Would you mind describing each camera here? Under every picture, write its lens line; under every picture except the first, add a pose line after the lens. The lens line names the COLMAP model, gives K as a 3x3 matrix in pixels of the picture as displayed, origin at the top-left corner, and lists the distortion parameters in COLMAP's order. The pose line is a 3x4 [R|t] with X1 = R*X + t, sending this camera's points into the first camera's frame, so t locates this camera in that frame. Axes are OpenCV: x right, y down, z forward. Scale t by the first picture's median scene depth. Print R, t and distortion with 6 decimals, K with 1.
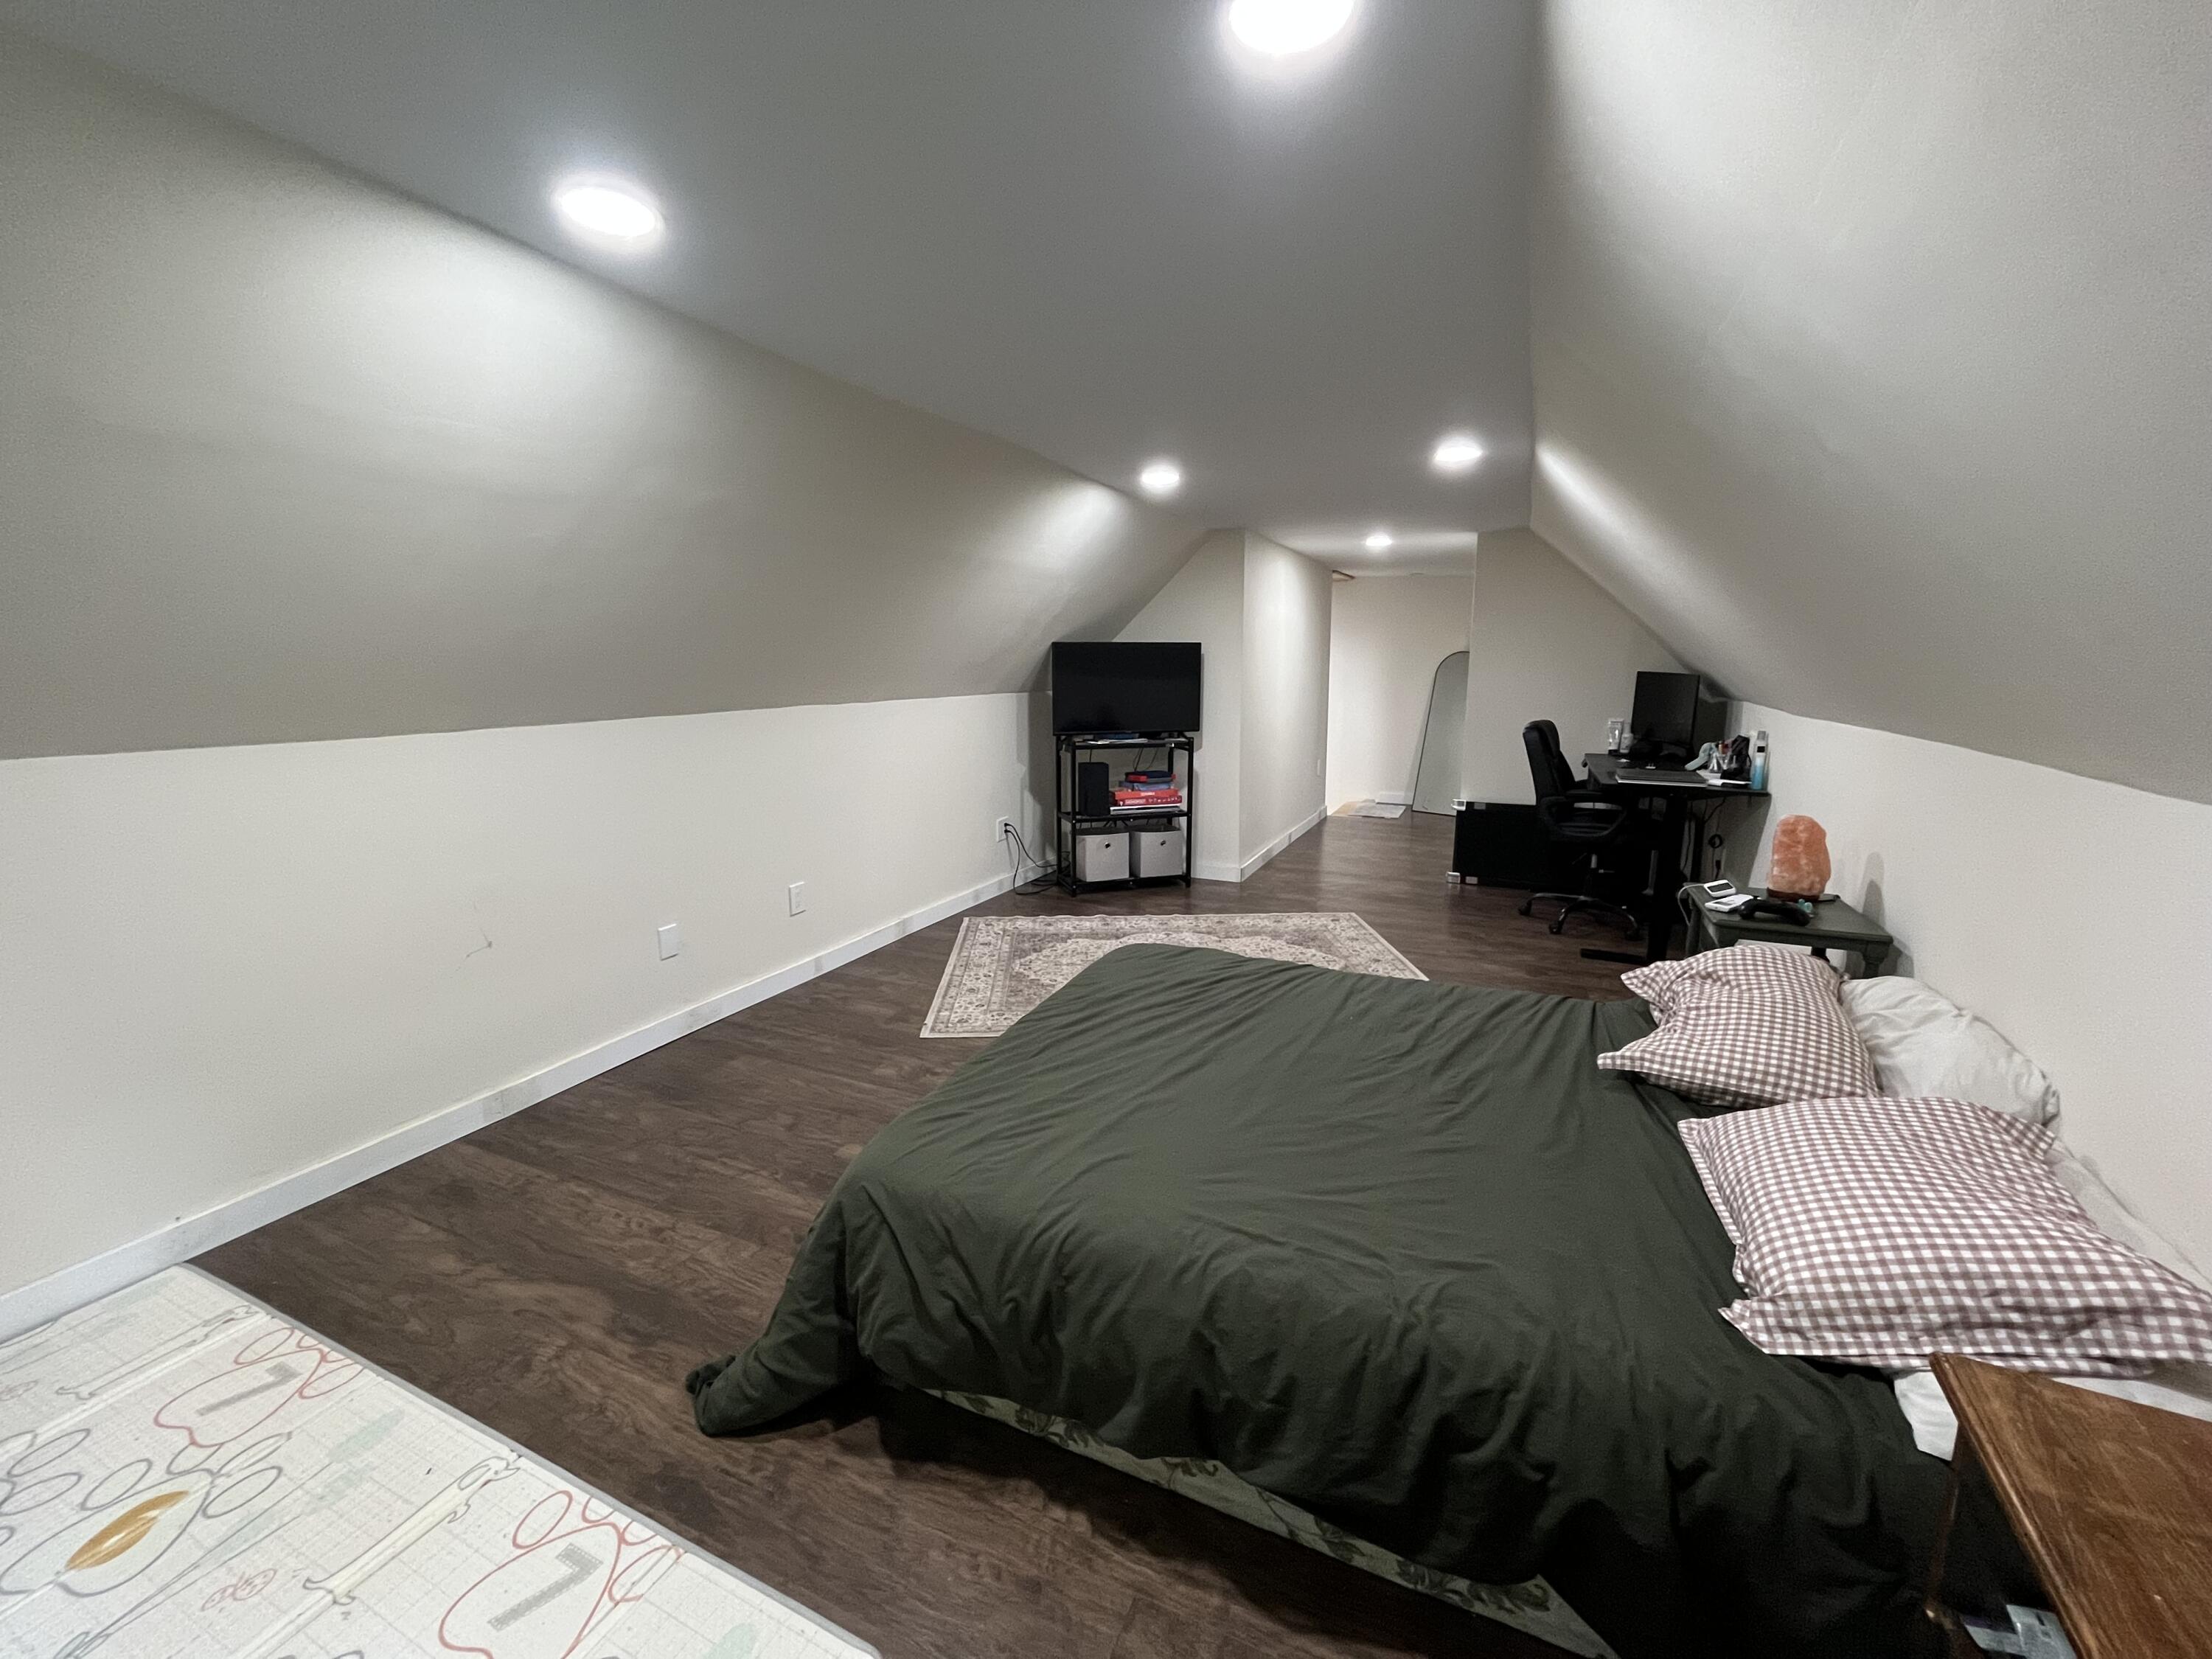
lens RADIAL K [[894.6, 0, 1106.0], [0, 894.6, 829.5], [0, 0, 1]] dist [-0.001936, -0.000157]
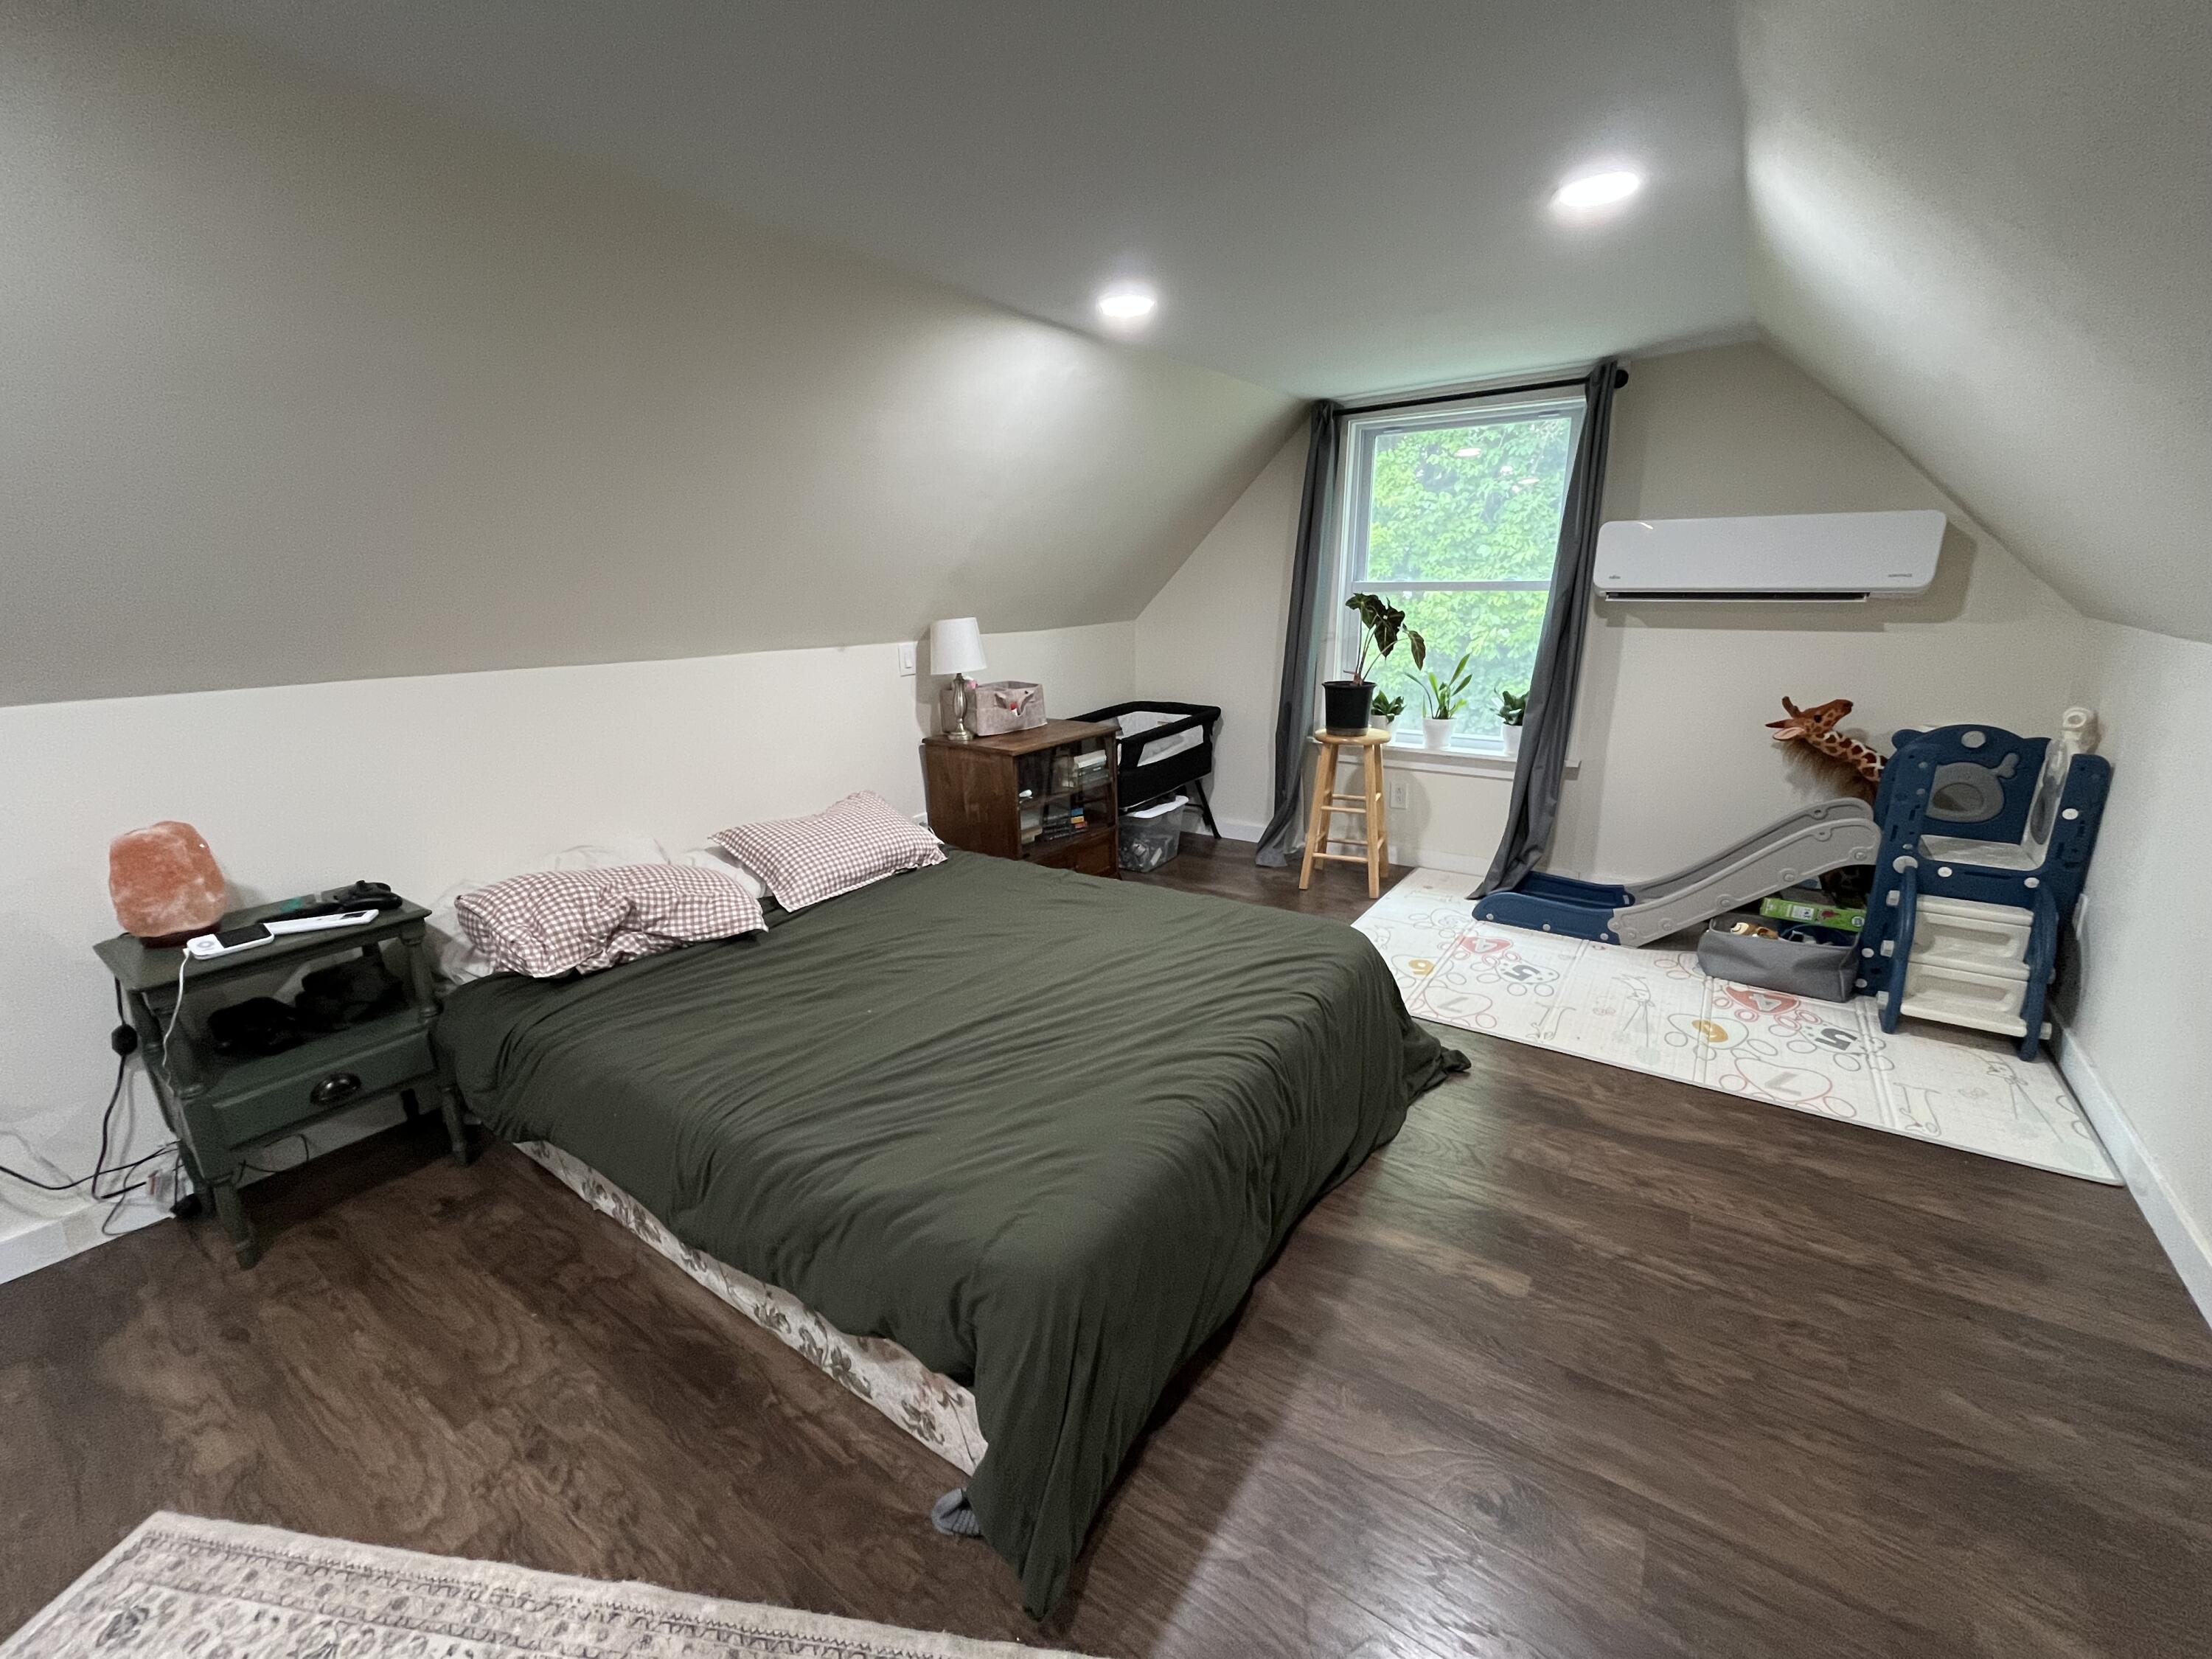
lens RADIAL K [[894.6, 0, 1106.0], [0, 894.6, 829.5], [0, 0, 1]] dist [-0.001936, -0.000157]
pose [[-0.982621, -0.023922, 0.184077, -0.059778], [0.059631, 0.898417, 0.435075, -0.176337], [-0.175786, 0.438491, -0.881377, 0.951719]]
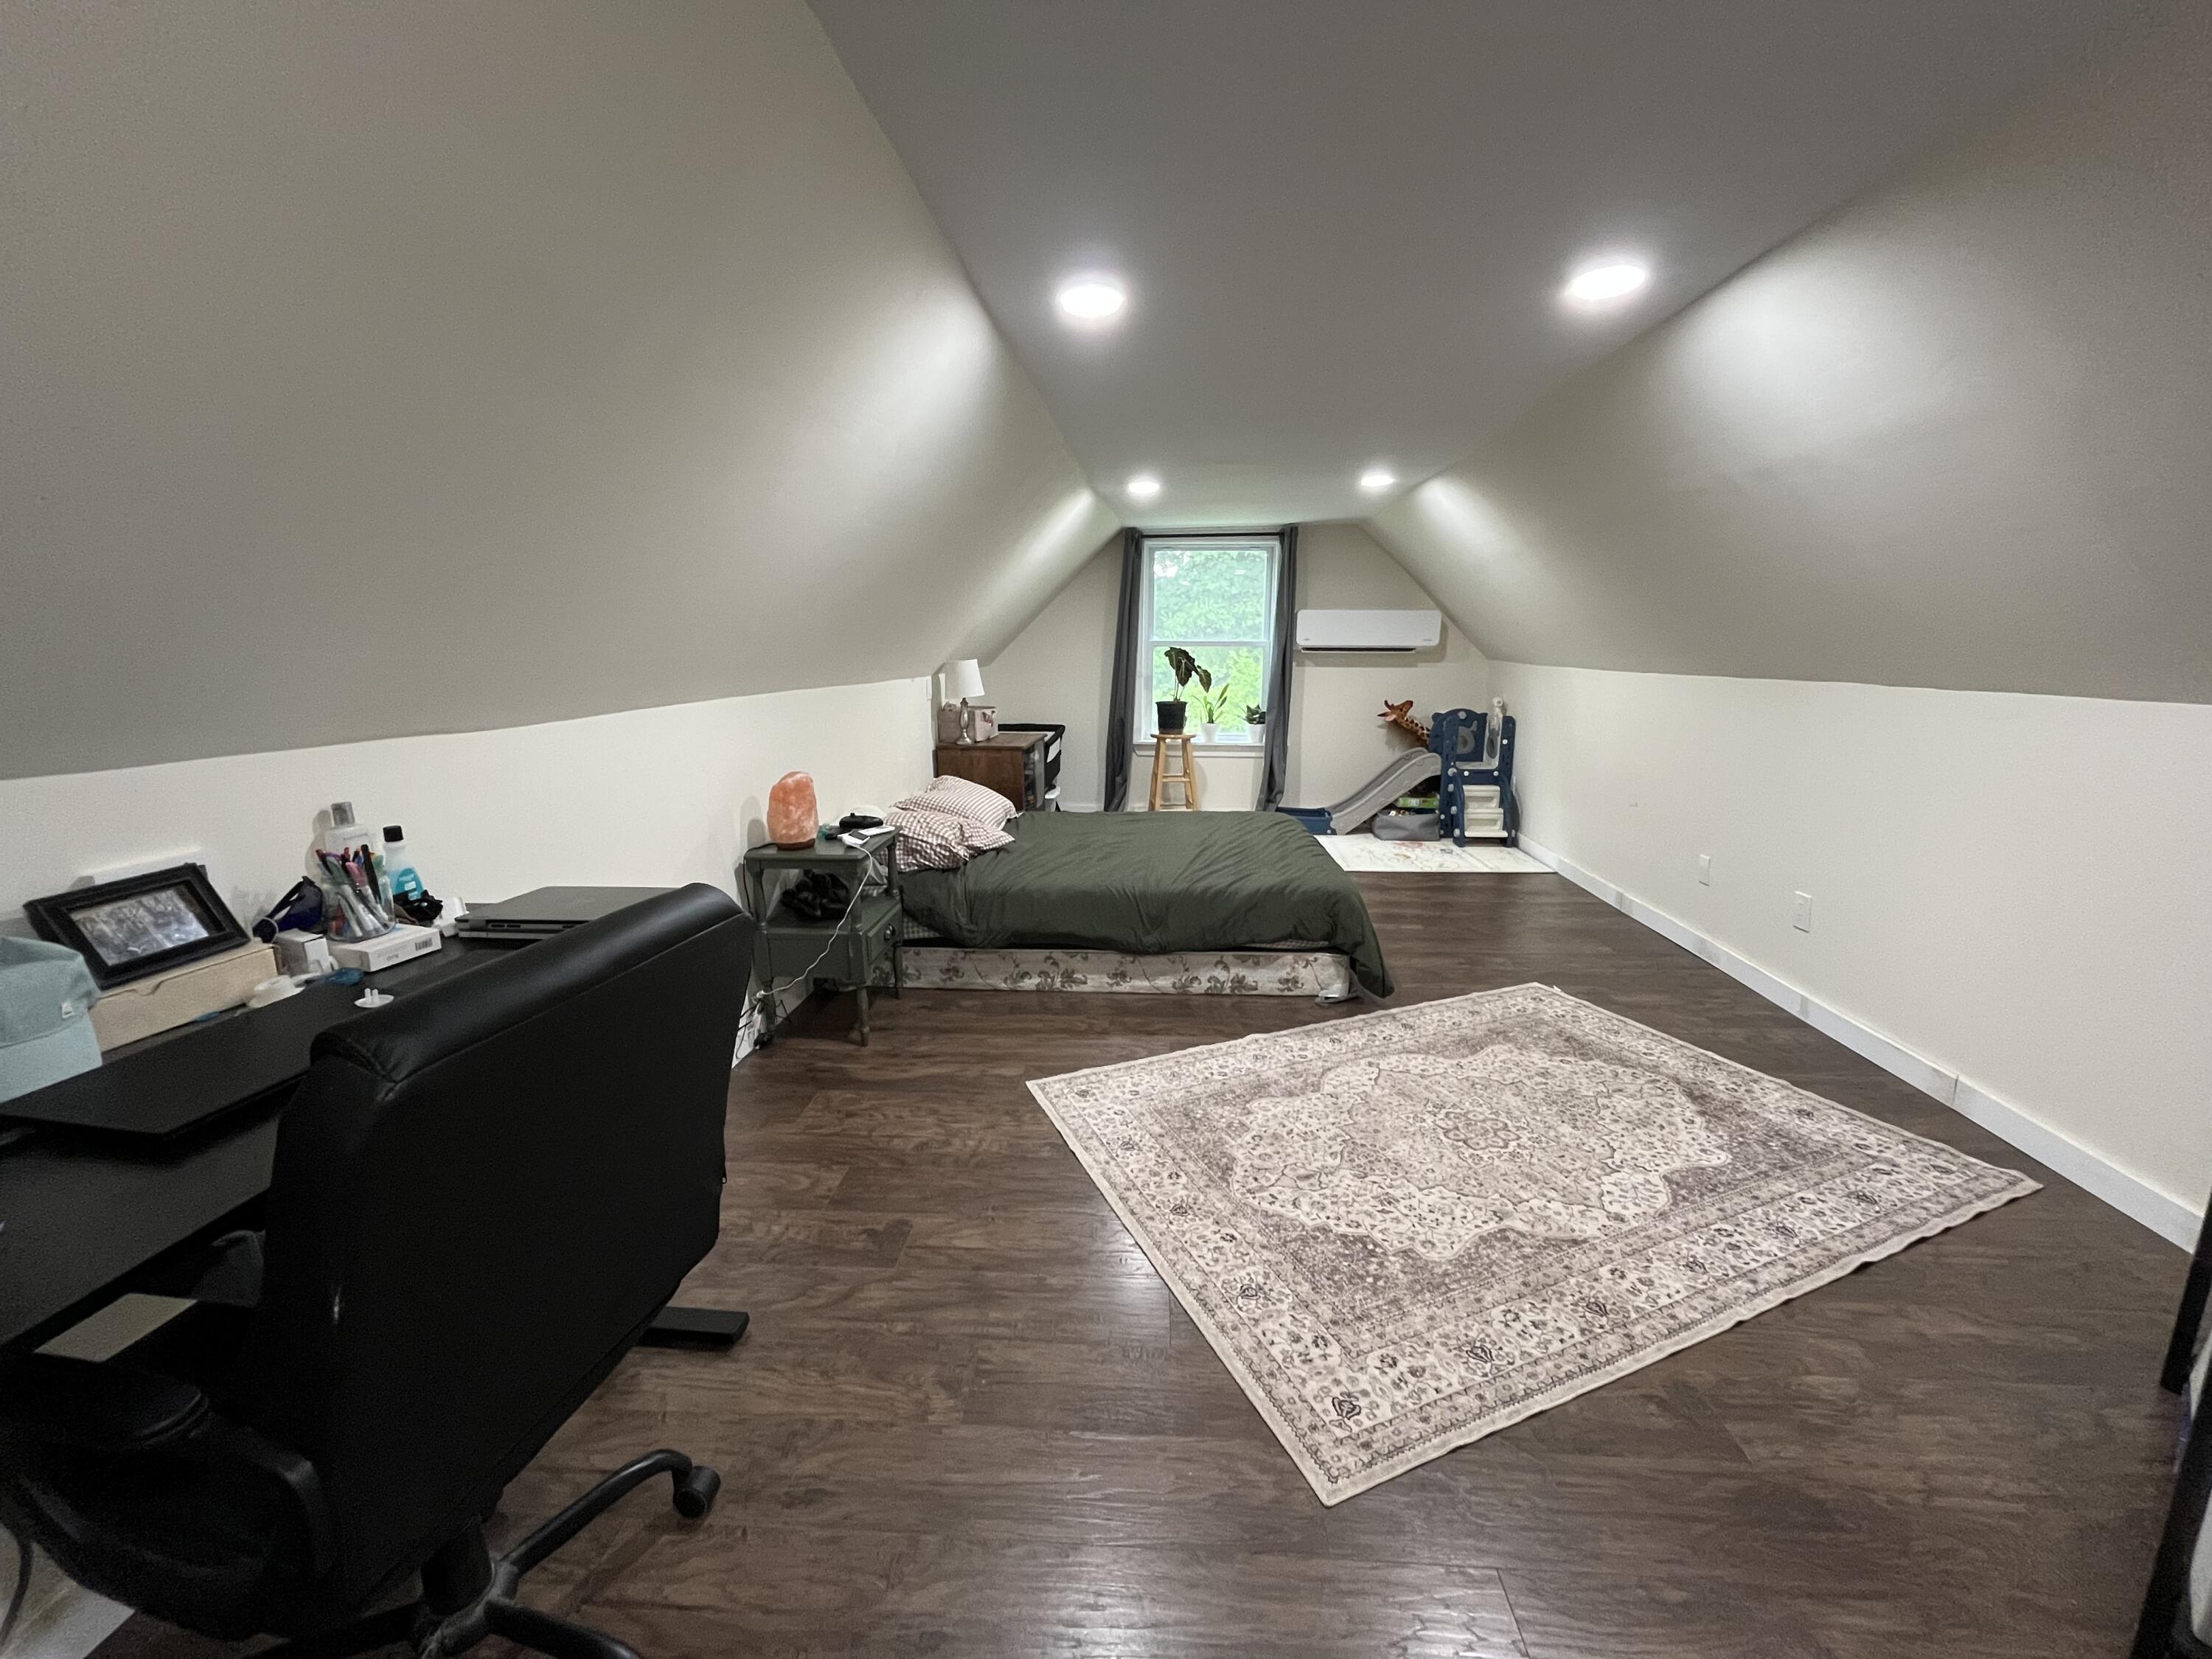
lens RADIAL K [[894.6, 0, 1106.0], [0, 894.6, 829.5], [0, 0, 1]] dist [-0.001936, -0.000157]
pose [[-0.937402, 0.081710, -0.338529, 0.505350], [-0.054331, 0.925867, 0.373922, -0.251696], [0.343986, 0.368908, -0.863470, 1.365142]]
